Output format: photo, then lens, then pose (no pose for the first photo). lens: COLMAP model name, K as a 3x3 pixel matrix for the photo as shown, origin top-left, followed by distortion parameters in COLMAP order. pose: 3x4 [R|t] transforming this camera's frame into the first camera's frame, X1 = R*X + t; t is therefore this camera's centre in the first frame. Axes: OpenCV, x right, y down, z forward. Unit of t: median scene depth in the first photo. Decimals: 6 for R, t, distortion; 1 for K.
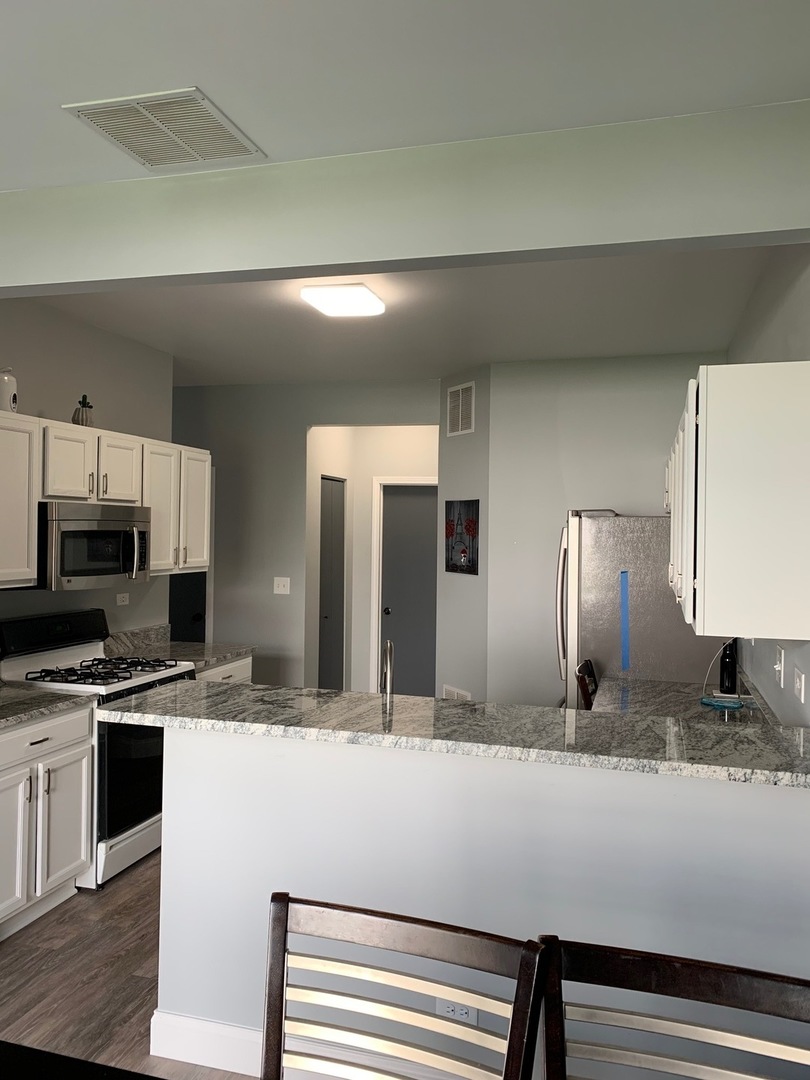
lens RADIAL K [[822.9, 0, 414.5], [0, 822.9, 541.9], [0, 0, 1]] dist [0.030168, -0.033869]
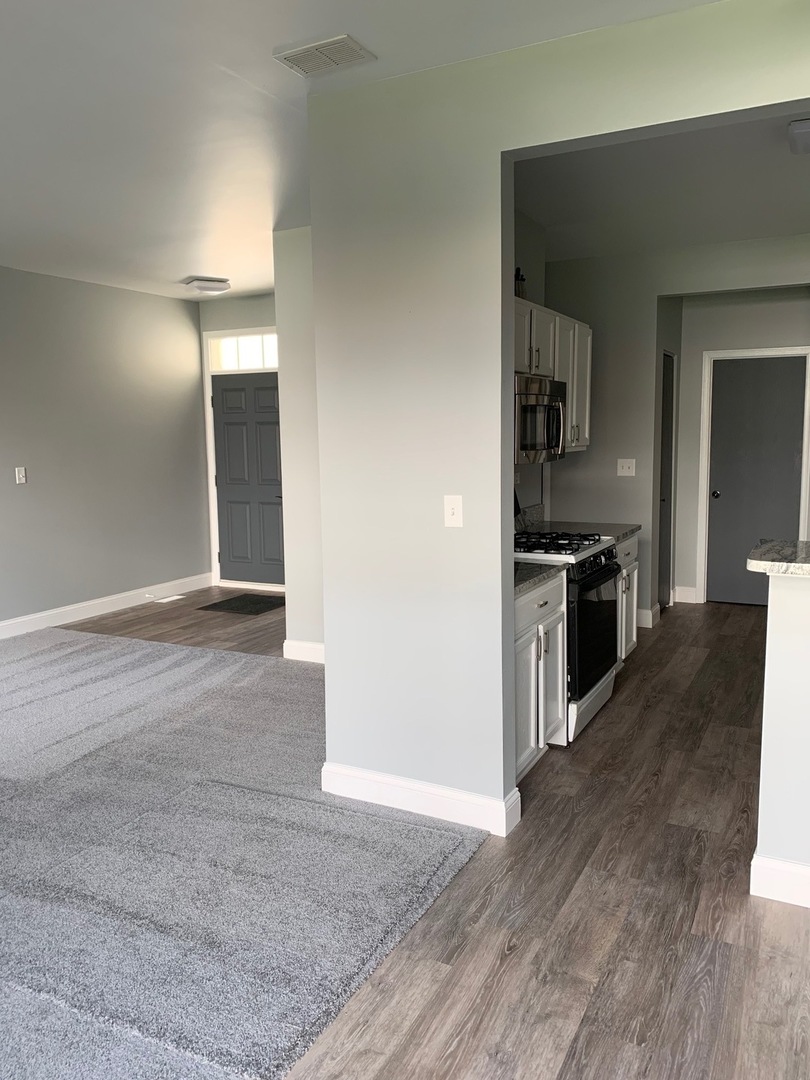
lens RADIAL K [[829.1, 0, 405.0], [0, 829.1, 540.0], [0, 0, 1]] dist [0.028449, -0.015440]
pose [[0.978893, -0.001762, -0.204366, -0.368949], [0.025636, 0.993124, 0.114229, 0.032789], [0.202759, -0.117057, 0.972207, -0.038229]]
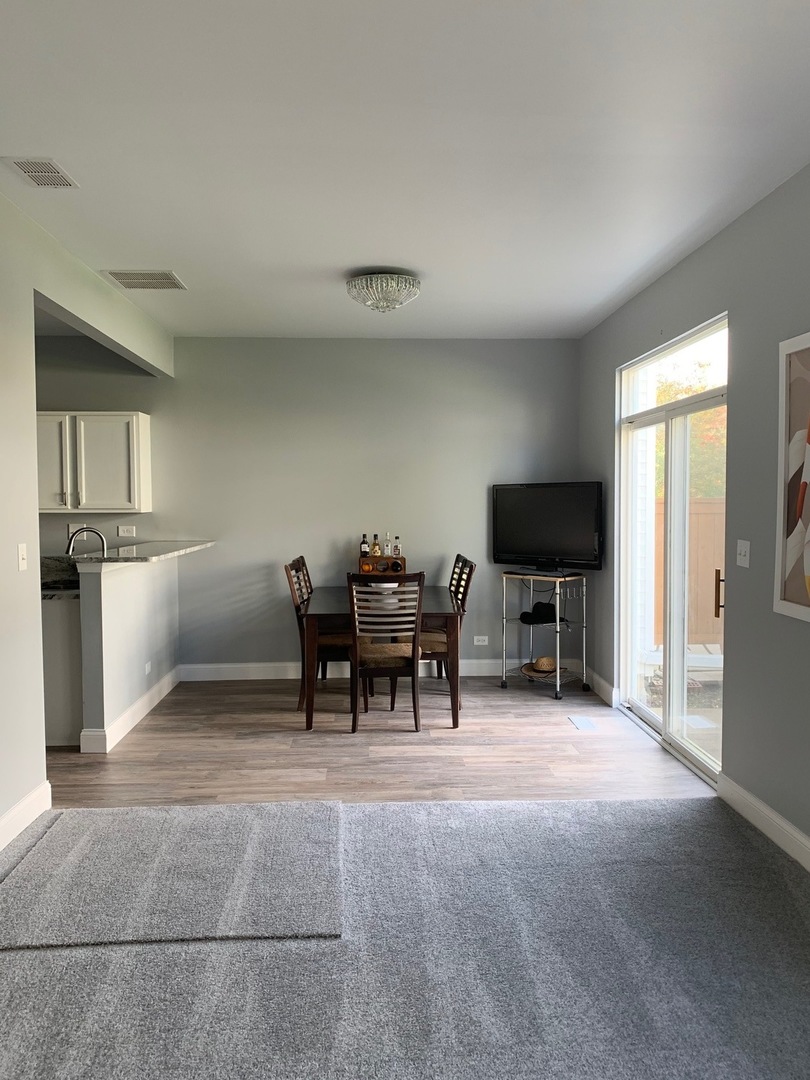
lens RADIAL K [[816.2, 0, 409.1], [0, 816.2, 547.1], [0, 0, 1]] dist [0.158172, -0.404386]
pose [[-0.322794, -0.069270, 0.943931, -1.573638], [0.009820, 0.997019, 0.076525, 0.017080], [-0.946418, 0.033971, -0.321151, 0.656660]]
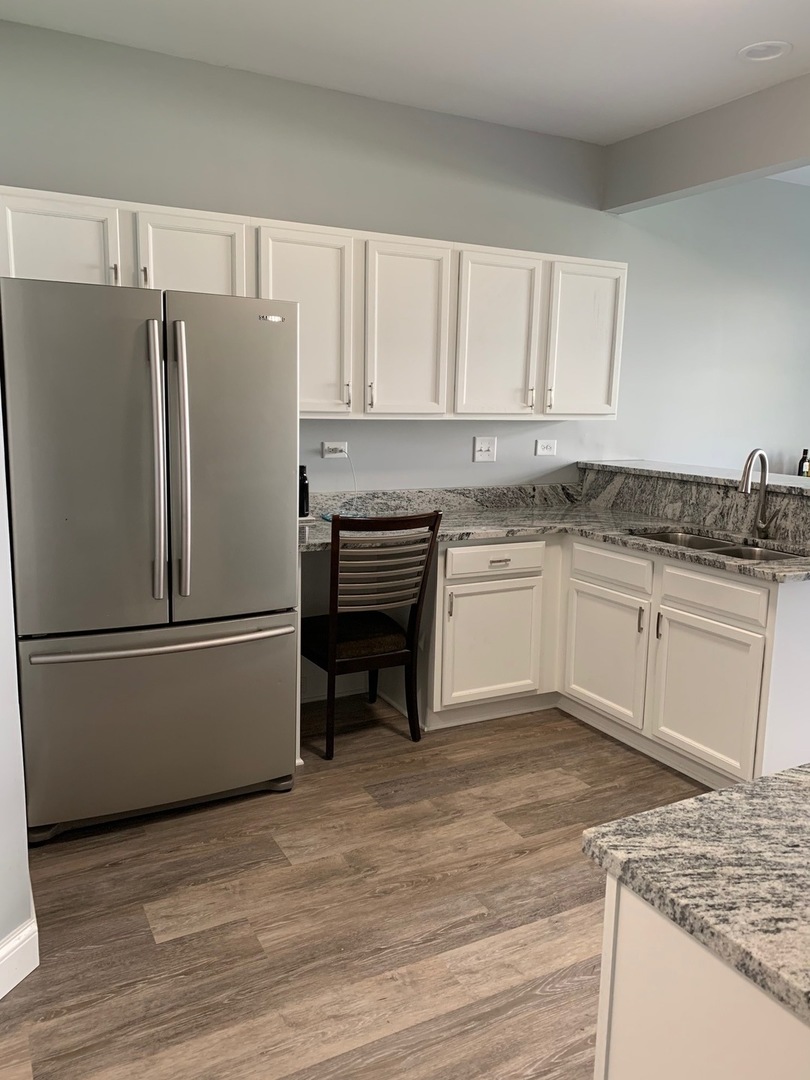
lens RADIAL K [[829.1, 0, 405.0], [0, 829.1, 540.0], [0, 0, 1]] dist [0.028449, -0.015440]
pose [[-0.693407, -0.154885, 0.703702, -0.415538], [-0.022553, 0.980811, 0.193653, 0.017806], [-0.720193, 0.118410, -0.683595, 1.628719]]
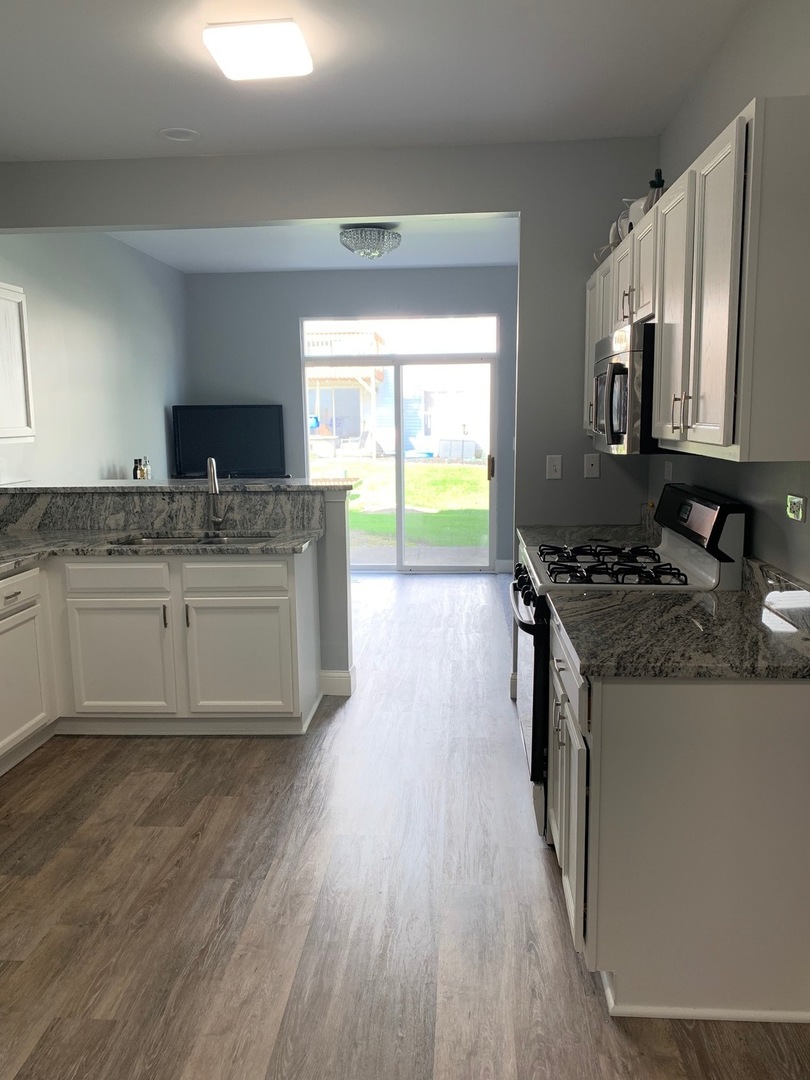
lens RADIAL K [[829.1, 0, 405.0], [0, 829.1, 540.0], [0, 0, 1]] dist [0.028449, -0.015440]
pose [[-0.978662, 0.028755, -0.203453, -0.054751], [-0.004181, 0.987167, 0.159635, 0.018417], [0.205432, 0.157080, -0.965983, 1.856038]]
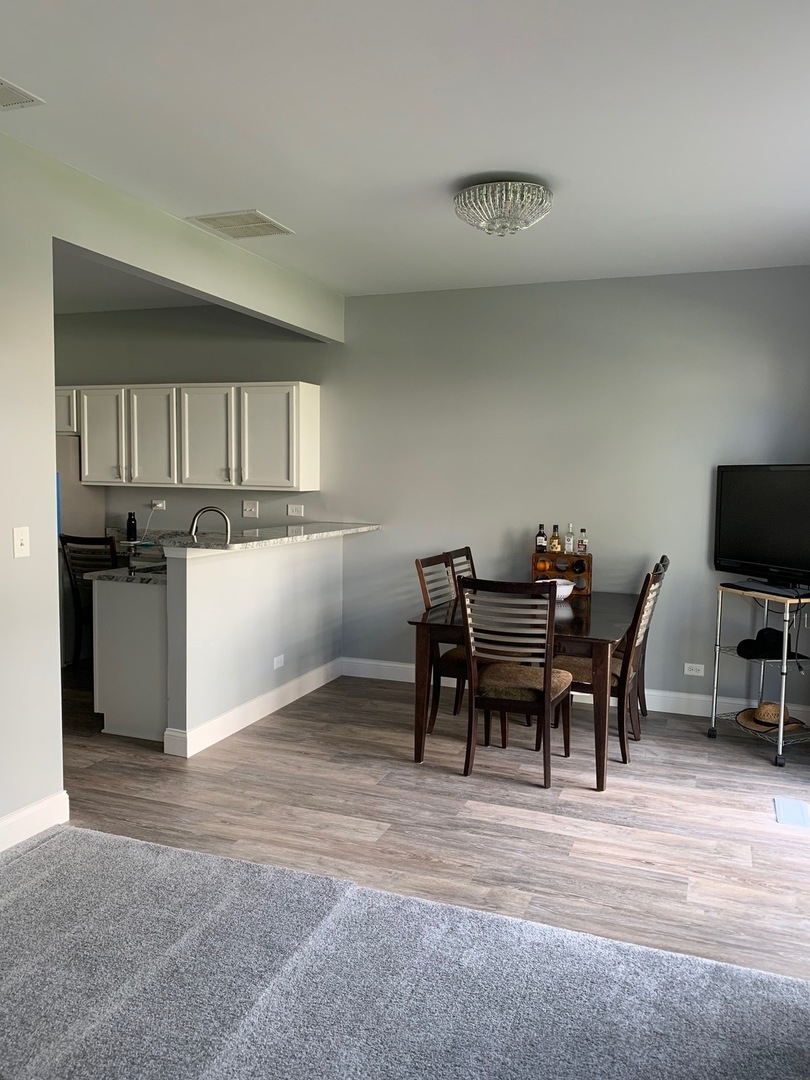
lens RADIAL K [[822.9, 0, 414.5], [0, 822.9, 541.9], [0, 0, 1]] dist [0.030168, -0.033869]
pose [[0.075703, -0.097797, 0.992323, -1.328100], [-0.002923, 0.995153, 0.098299, 0.012735], [-0.997126, -0.010342, 0.075050, 0.294739]]
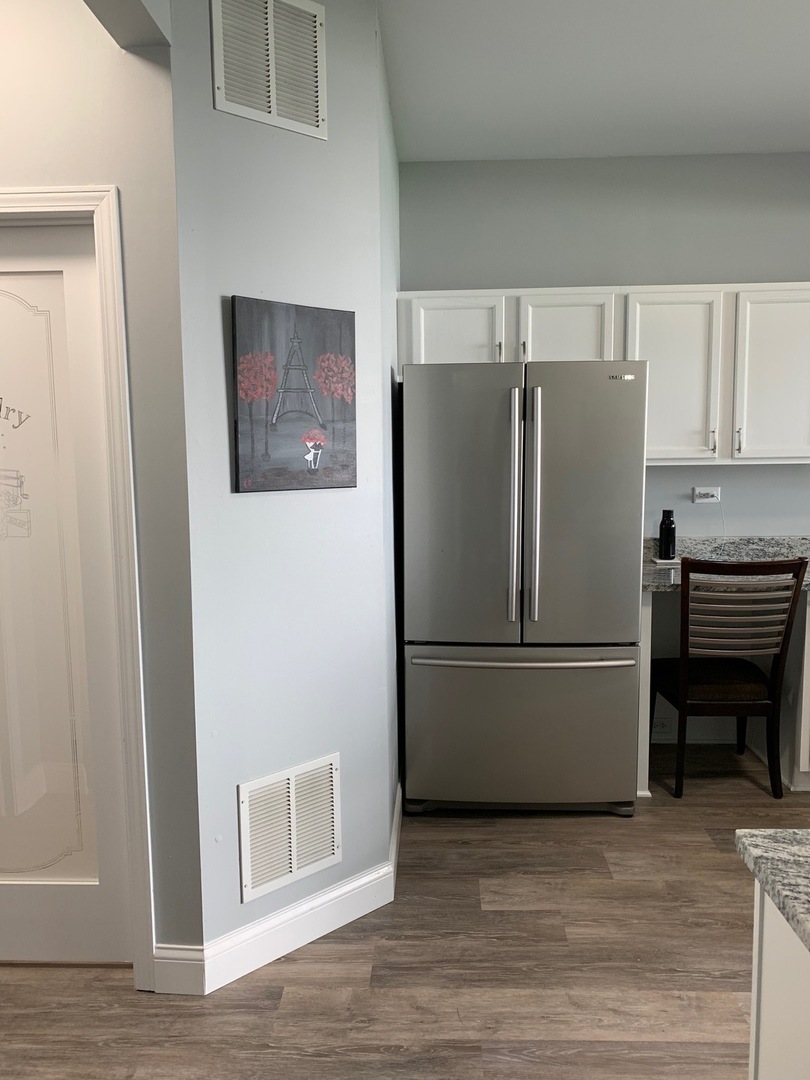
lens RADIAL K [[829.1, 0, 405.0], [0, 829.1, 540.0], [0, 0, 1]] dist [0.028449, -0.015440]
pose [[-0.236458, -0.127735, 0.963209, -0.542532], [0.022853, 0.990316, 0.136940, 0.012291], [-0.971373, 0.054393, -0.231249, 1.591245]]
